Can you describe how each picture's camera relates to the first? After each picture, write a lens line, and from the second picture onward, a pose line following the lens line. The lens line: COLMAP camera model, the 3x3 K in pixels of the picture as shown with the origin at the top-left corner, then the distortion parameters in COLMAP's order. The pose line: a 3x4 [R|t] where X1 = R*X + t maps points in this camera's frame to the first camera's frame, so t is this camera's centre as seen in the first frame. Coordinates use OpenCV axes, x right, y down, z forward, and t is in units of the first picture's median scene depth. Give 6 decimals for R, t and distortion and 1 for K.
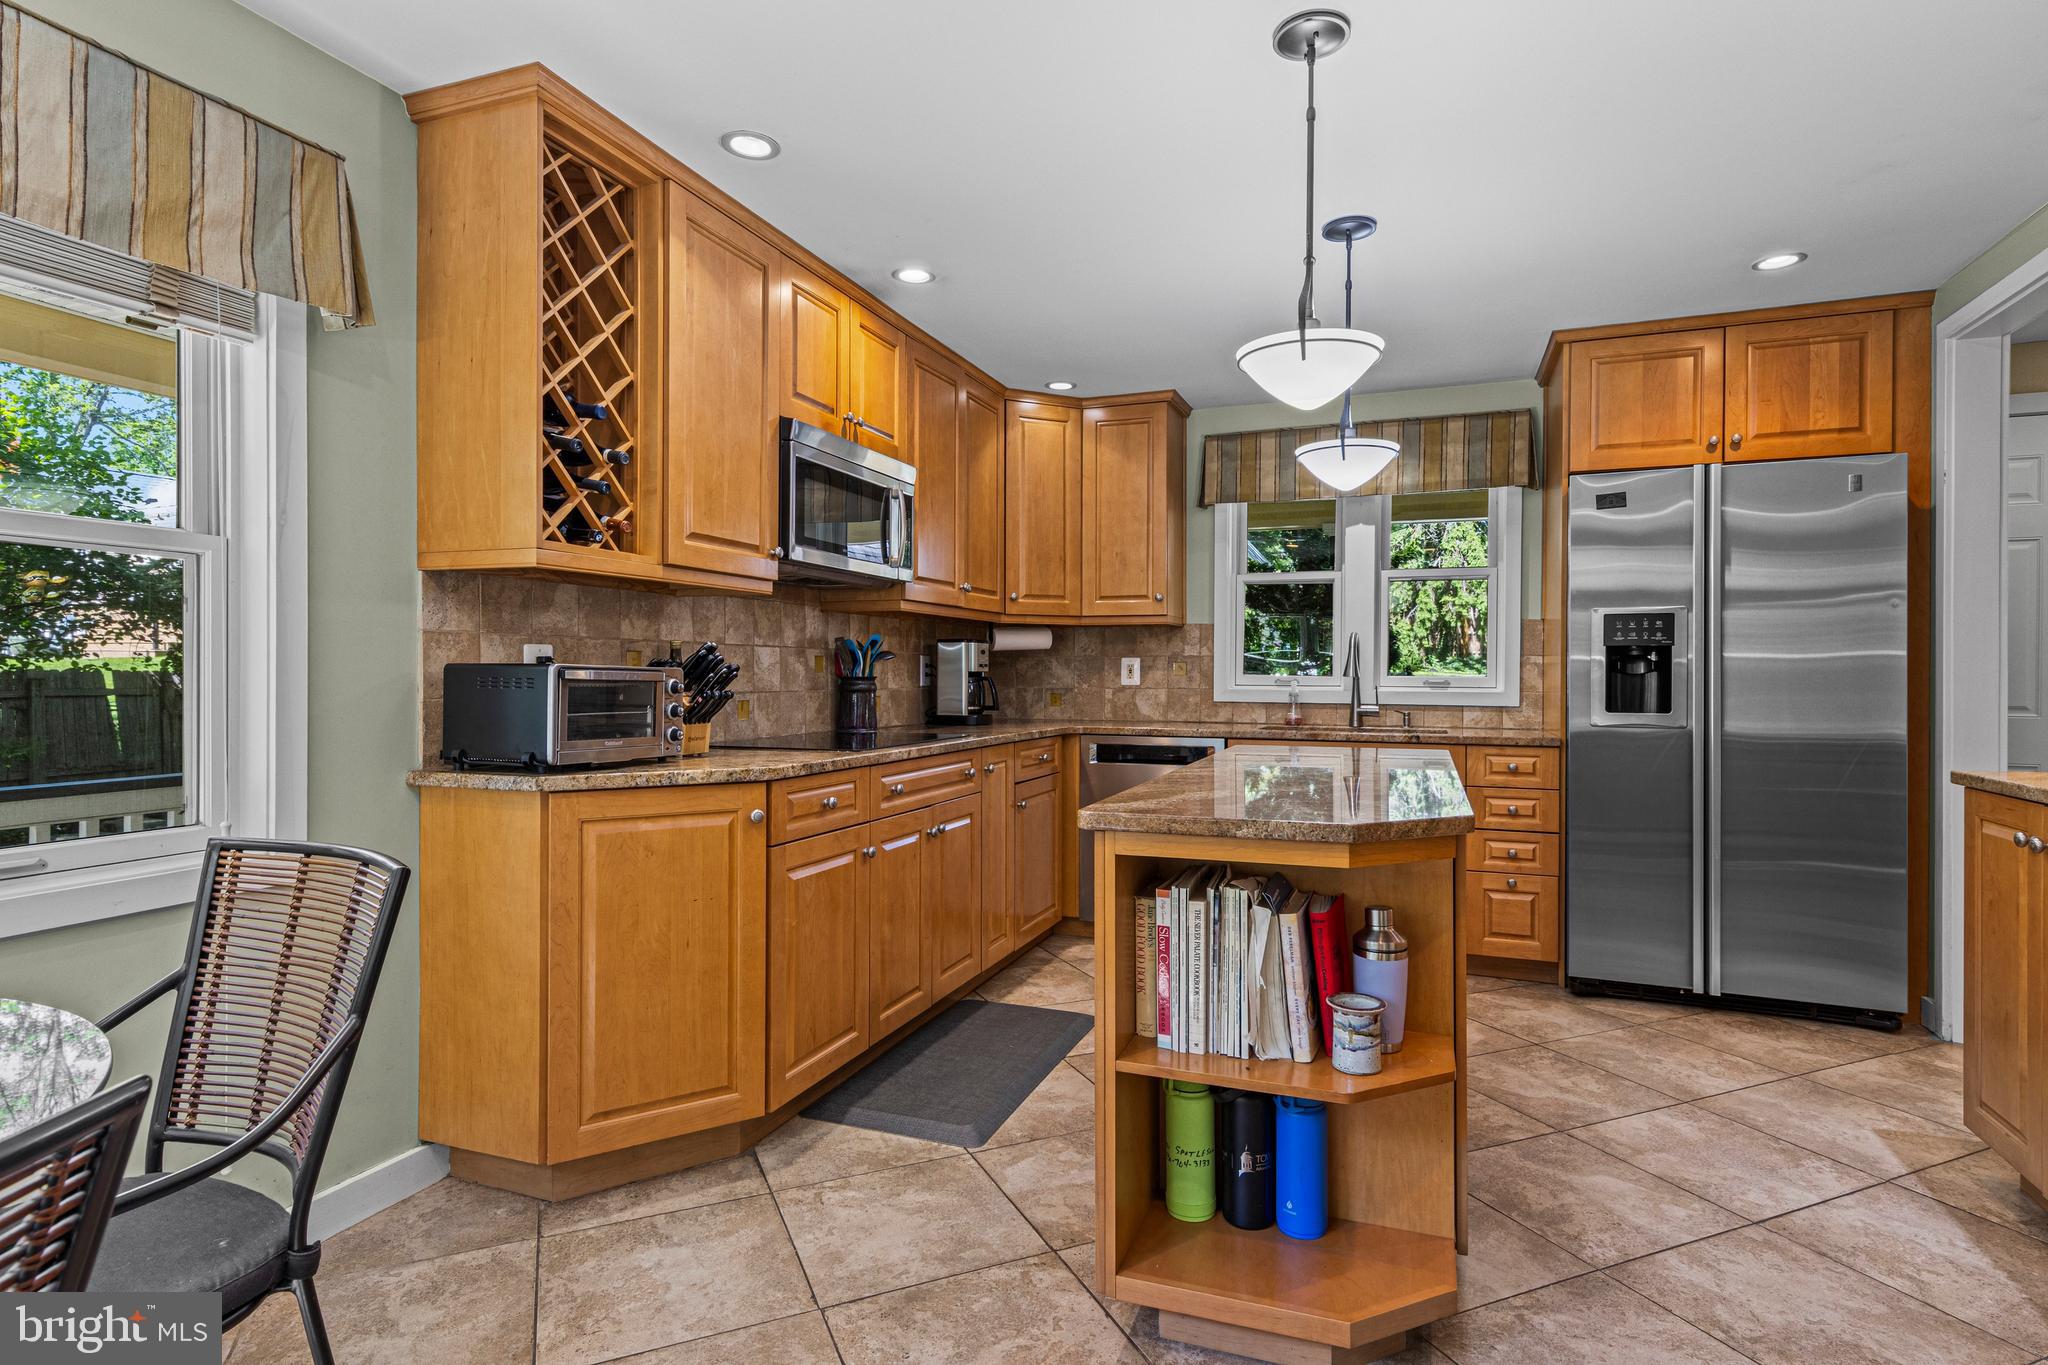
lens RADIAL K [[1047.8, 0, 1011.2], [0, 1047.8, 679.8], [0, 0, 1]] dist [0.010965, -0.003041]
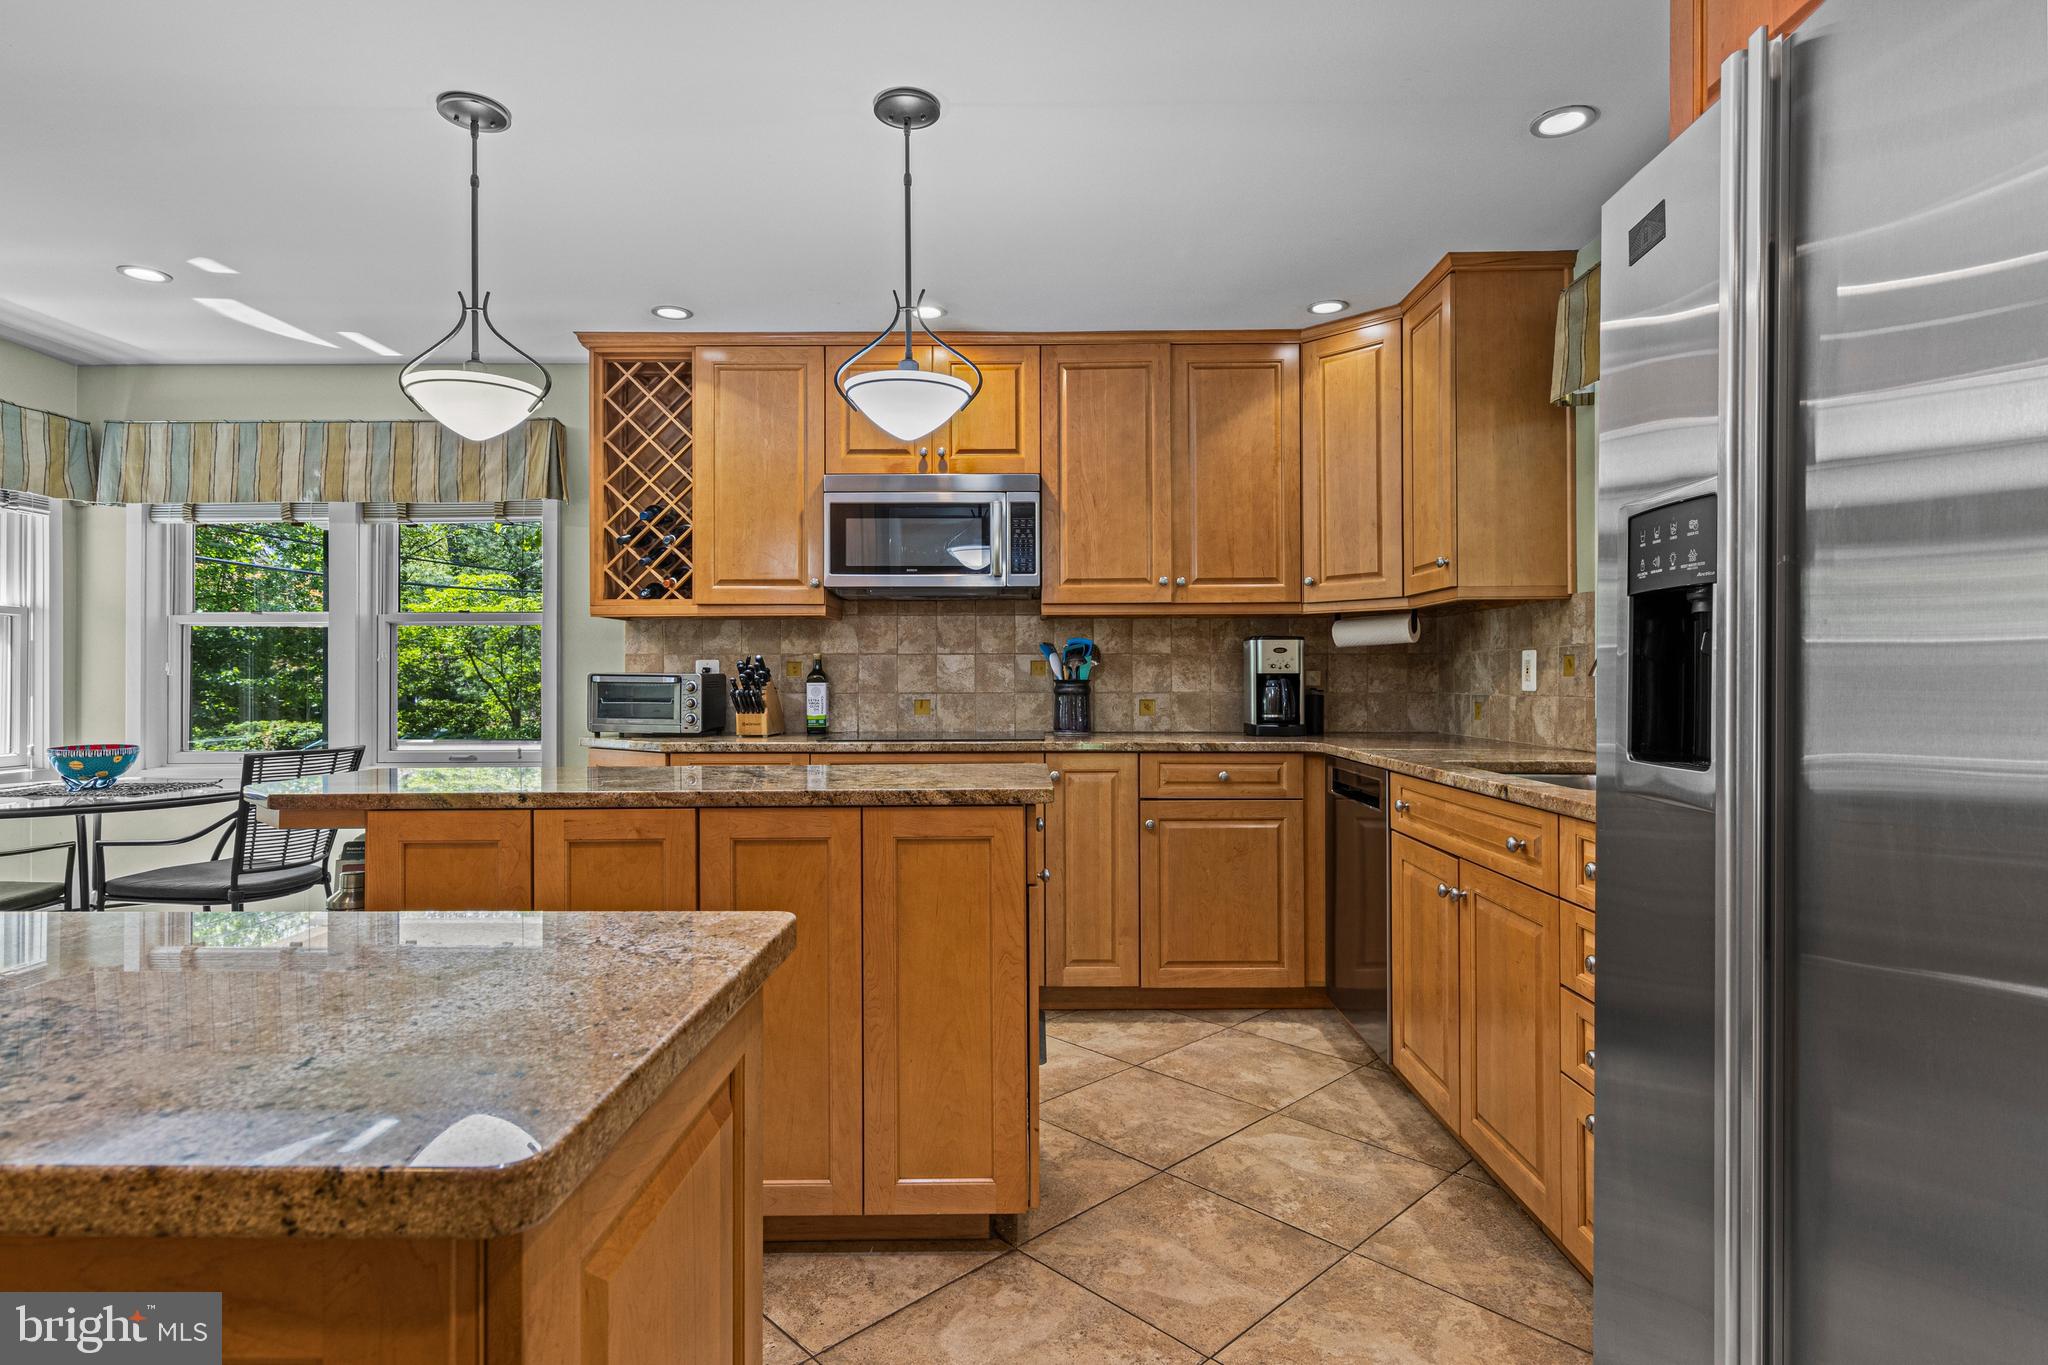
lens RADIAL K [[1047.8, 0, 1023.5], [0, 1047.8, 672.0], [0, 0, 1]] dist [0.010965, -0.003041]
pose [[0.356289, -0.011615, -0.934303, 1.005645], [-0.001686, 0.999913, -0.013074, 0.003556], [0.934374, 0.006233, 0.356239, 0.742933]]
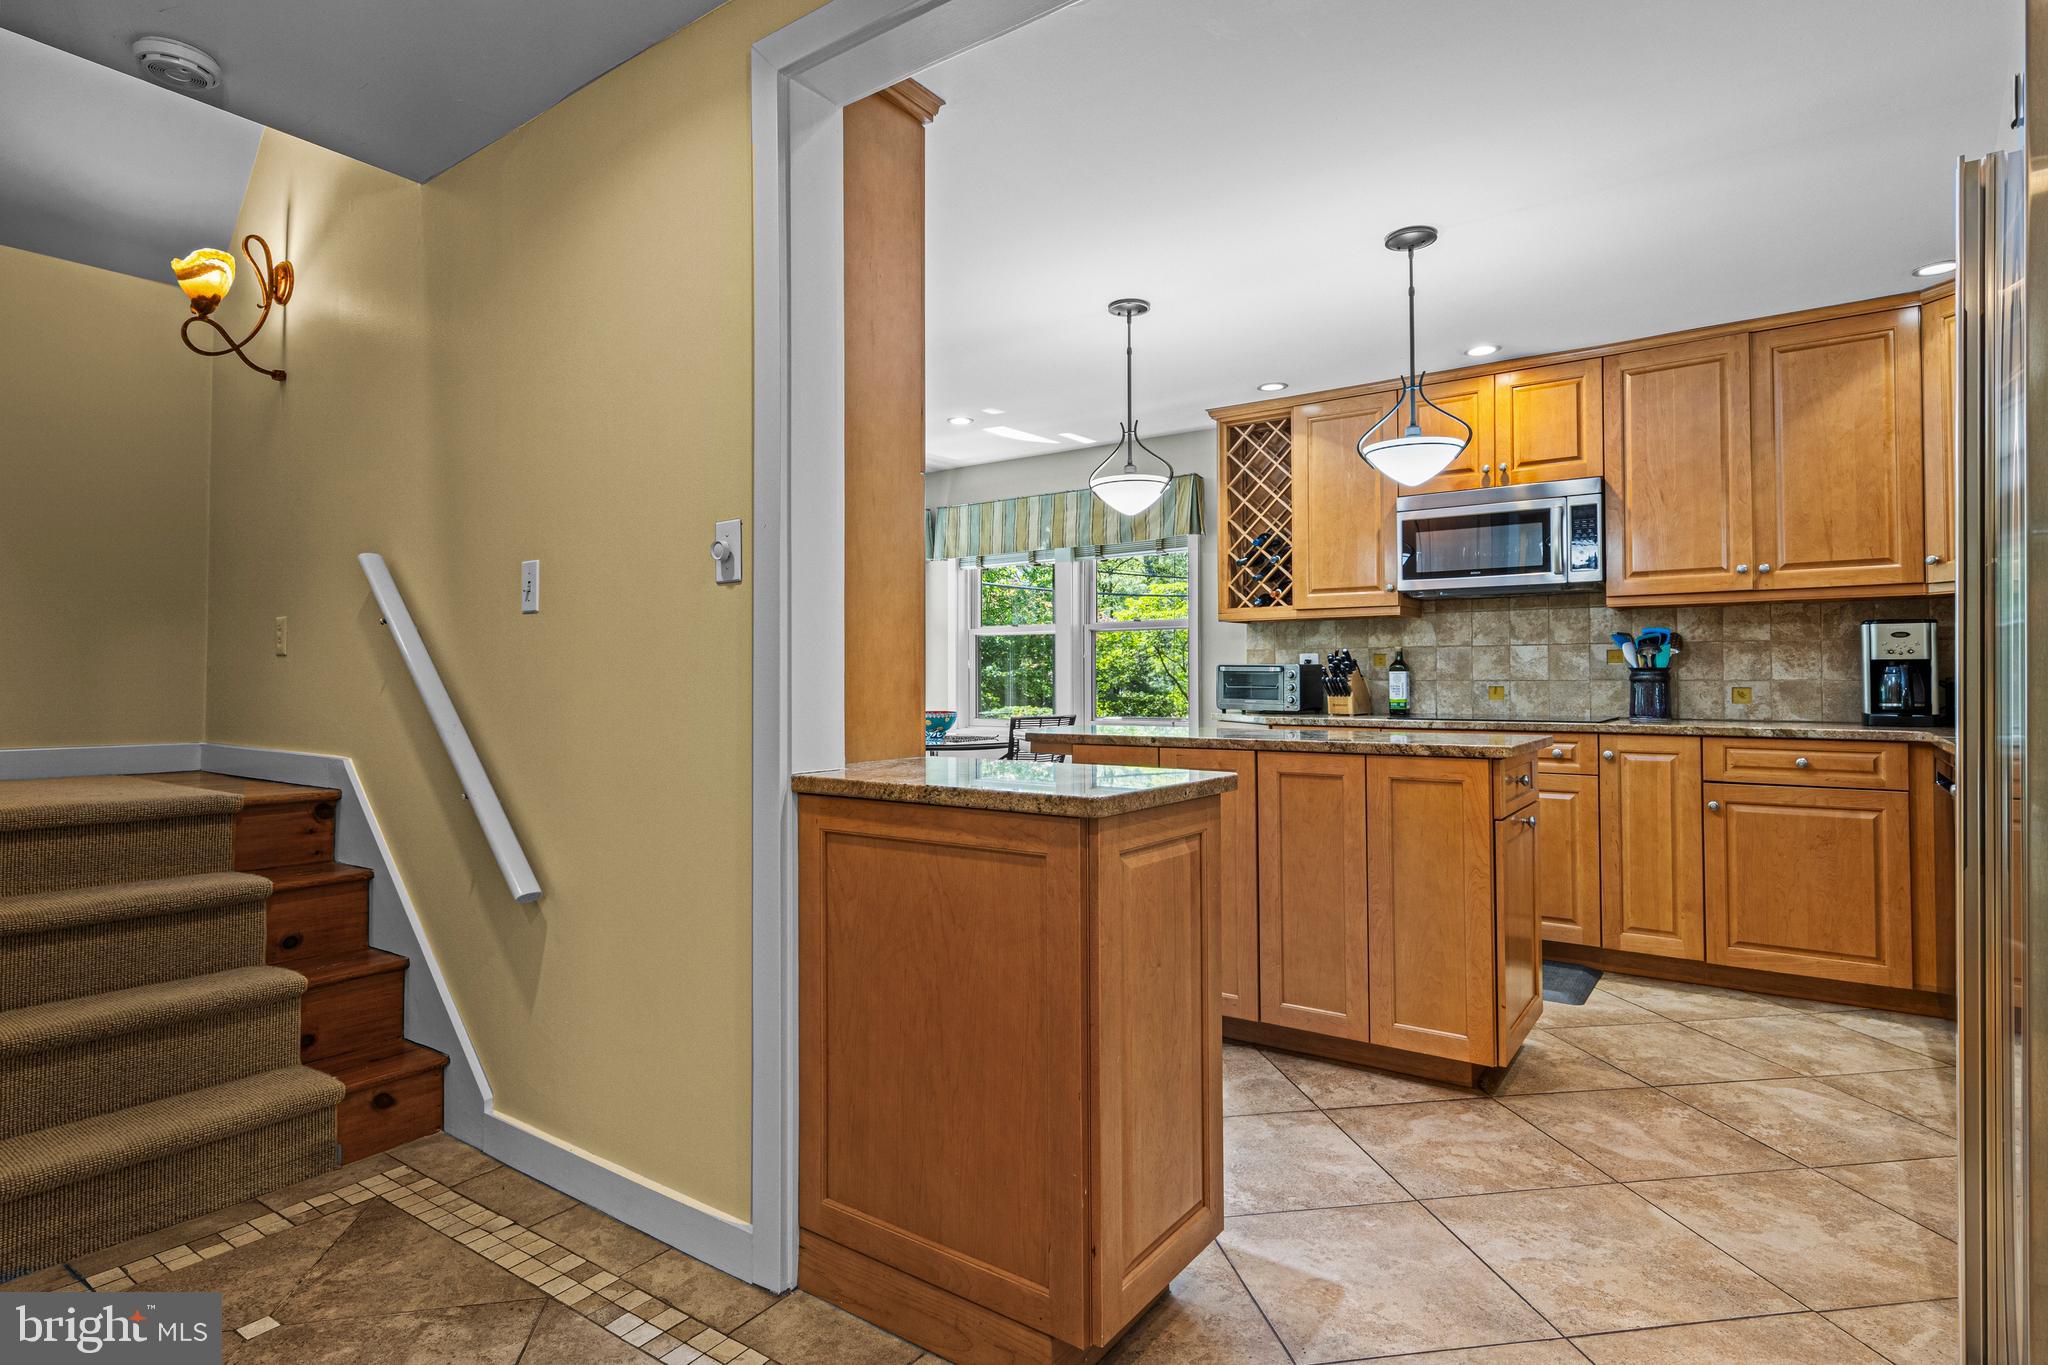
lens RADIAL K [[1047.8, 0, 1020.3], [0, 1047.8, 659.8], [0, 0, 1]] dist [0.010965, -0.003041]
pose [[-0.252897, -0.018802, -0.967310, 1.328104], [-0.003010, 0.999822, -0.018647, 0.013669], [0.967488, -0.001804, -0.252909, 0.820211]]
